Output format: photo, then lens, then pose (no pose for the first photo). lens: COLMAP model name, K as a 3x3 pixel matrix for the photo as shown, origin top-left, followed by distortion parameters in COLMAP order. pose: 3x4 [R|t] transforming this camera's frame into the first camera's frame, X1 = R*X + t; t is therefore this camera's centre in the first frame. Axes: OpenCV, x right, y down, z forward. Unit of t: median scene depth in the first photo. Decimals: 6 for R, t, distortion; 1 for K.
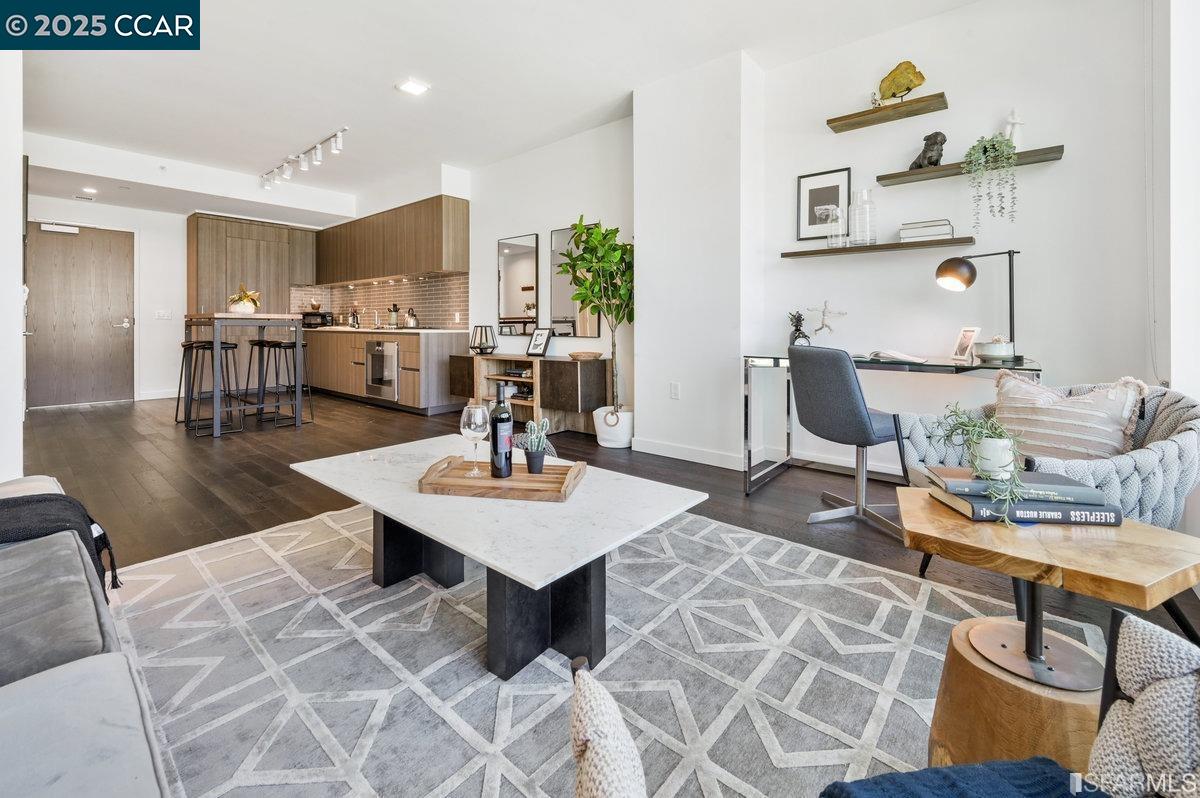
lens RADIAL K [[503.3, 0, 595.9], [0, 503.3, 327.1], [0, 0, 1]] dist [-0.017209, 0.000507]
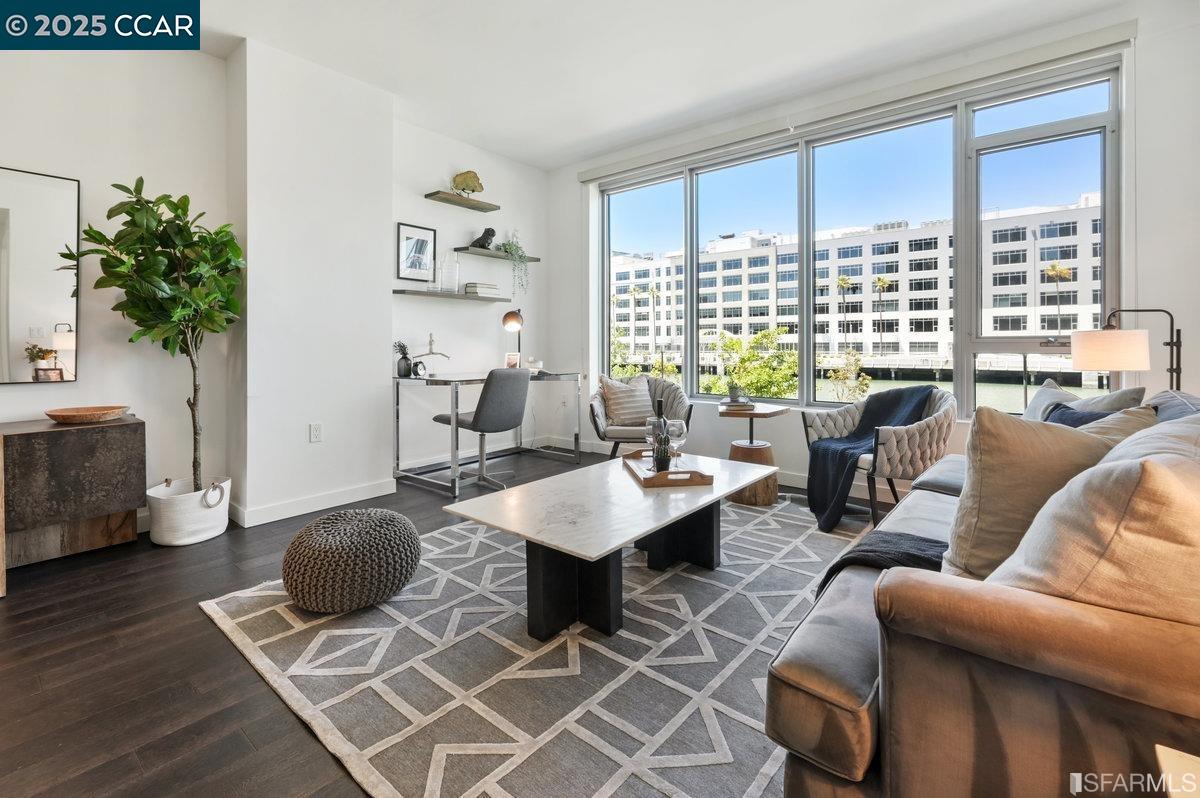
lens RADIAL K [[538.0, 0, 585.6], [0, 538.0, 350.3], [0, 0, 1]] dist [-0.000419, -0.000458]
pose [[-0.005128, -0.020923, 0.999768, -0.464155], [0.007958, 0.999749, 0.020964, -0.017586], [-0.999955, 0.008063, -0.004960, 0.323790]]
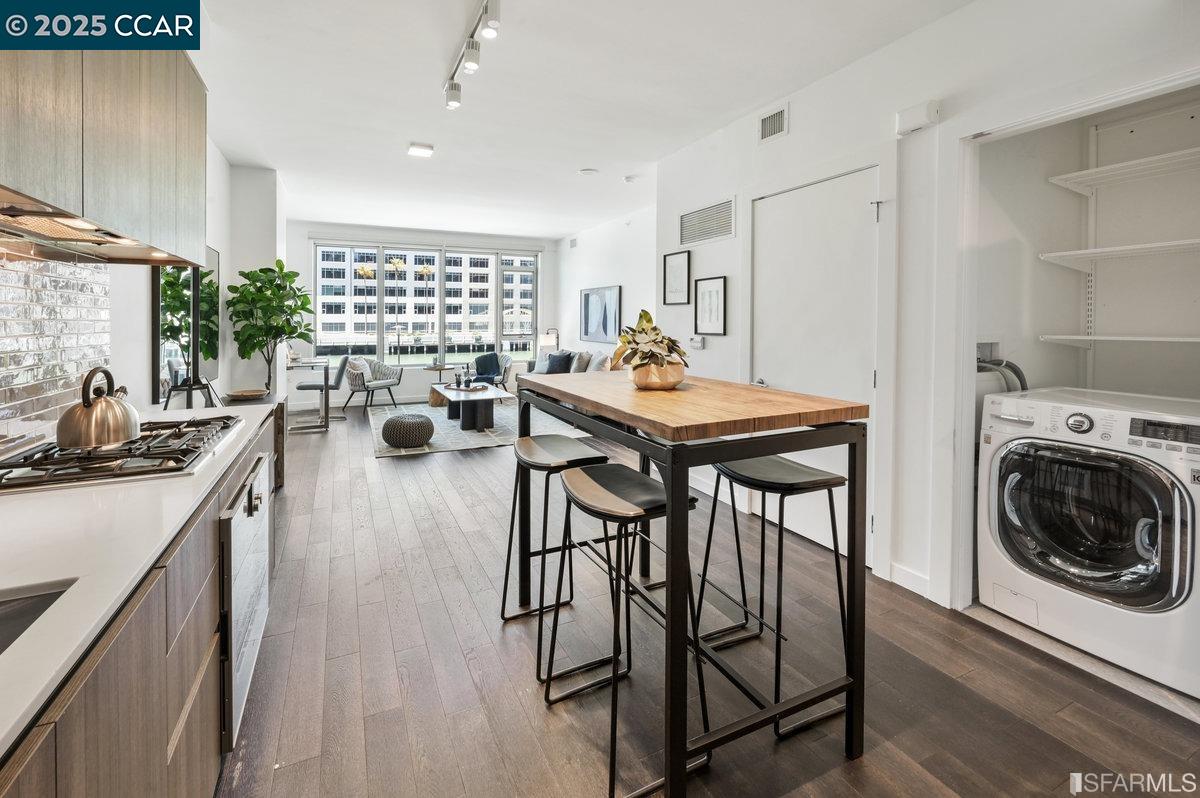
lens RADIAL K [[503.3, 0, 589.7], [0, 503.3, 327.5], [0, 0, 1]] dist [-0.017209, 0.000507]
pose [[-0.922311, -0.013461, 0.386214, -0.716883], [-0.006540, 0.999794, 0.019229, -0.067526], [-0.386393, 0.015209, -0.922209, 1.175477]]
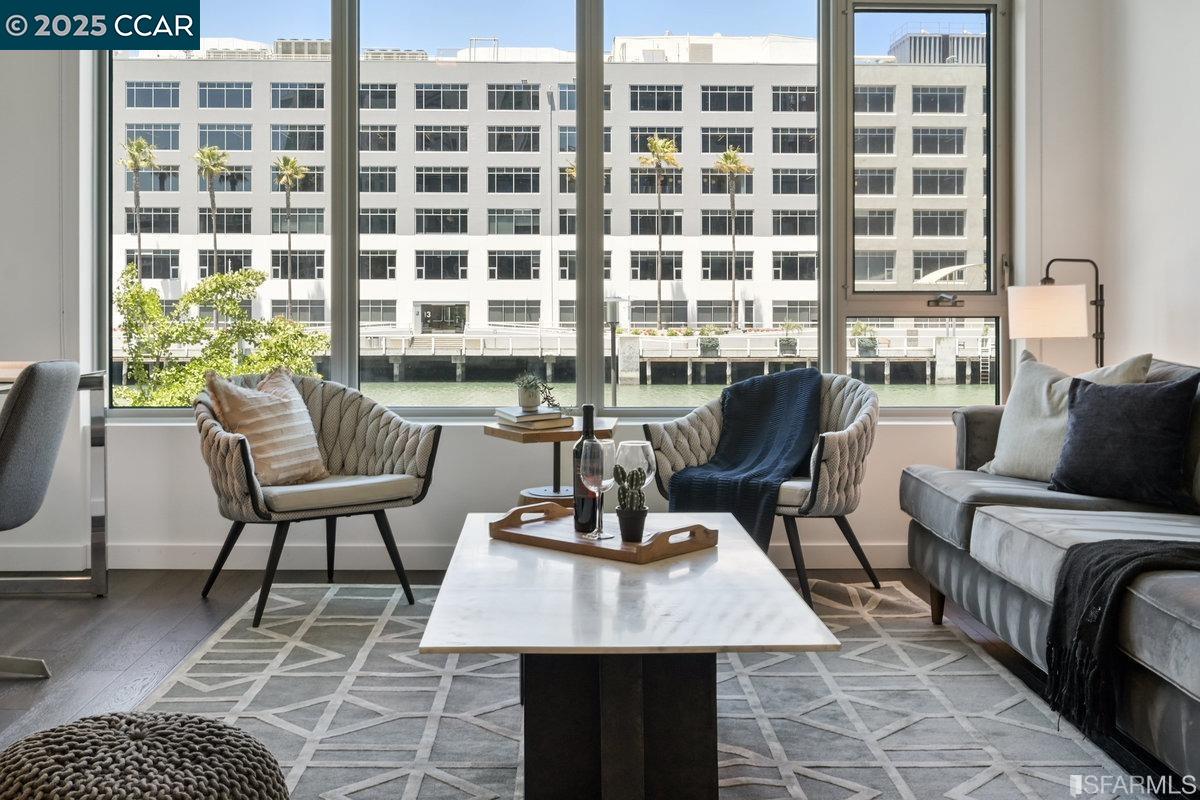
lens RADIAL K [[1327.8, 0, 586.7], [0, 1327.8, 310.0], [0, 0, 1]] dist [0.006624, 0.000000]
pose [[-0.676579, -0.014223, 0.736233, -0.445023], [-0.004006, 0.999870, 0.015635, -0.017454], [-0.736359, 0.007629, -0.676548, 0.640363]]
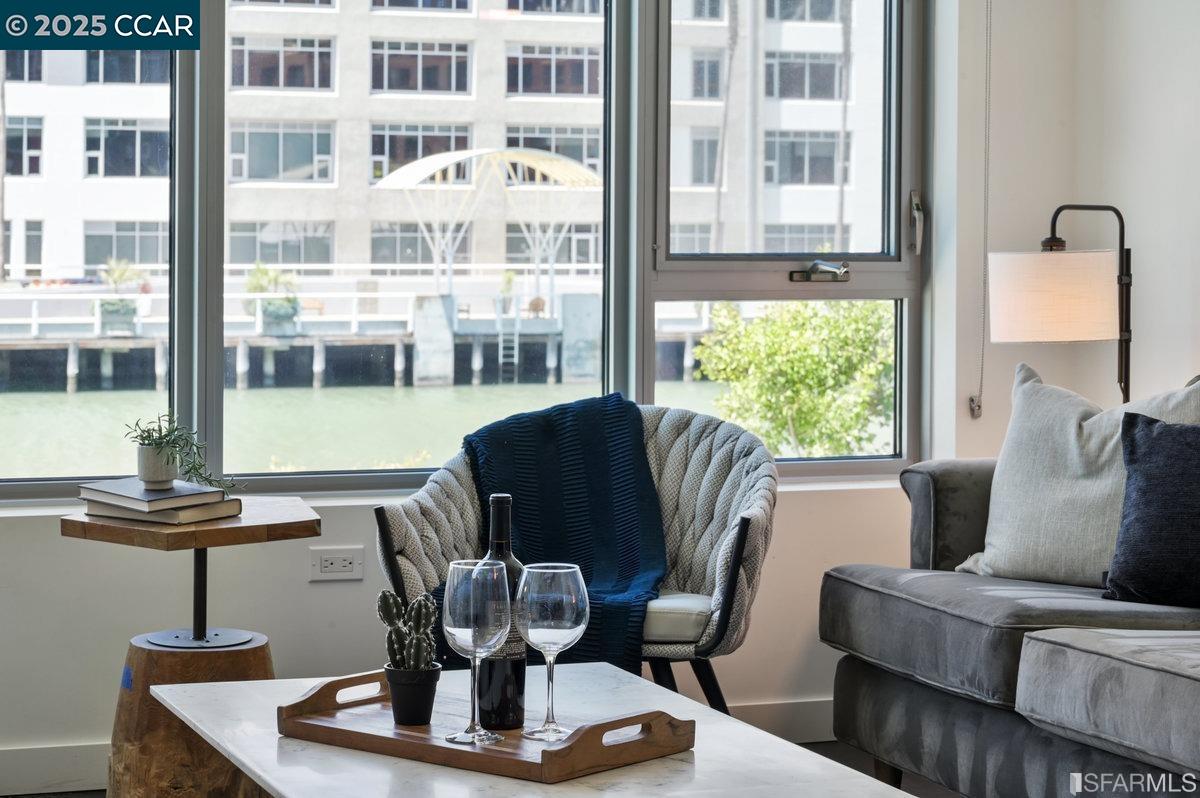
lens RADIAL K [[2745.0, 0, 606.4], [0, 2745.0, 388.8], [0, 0, 1]] dist [0.034094, 0.000000]
pose [[-0.880936, -0.042170, 0.471353, -0.373637], [-0.011426, 0.997627, 0.067898, -0.036037], [-0.473098, 0.054428, -0.879327, 0.817873]]
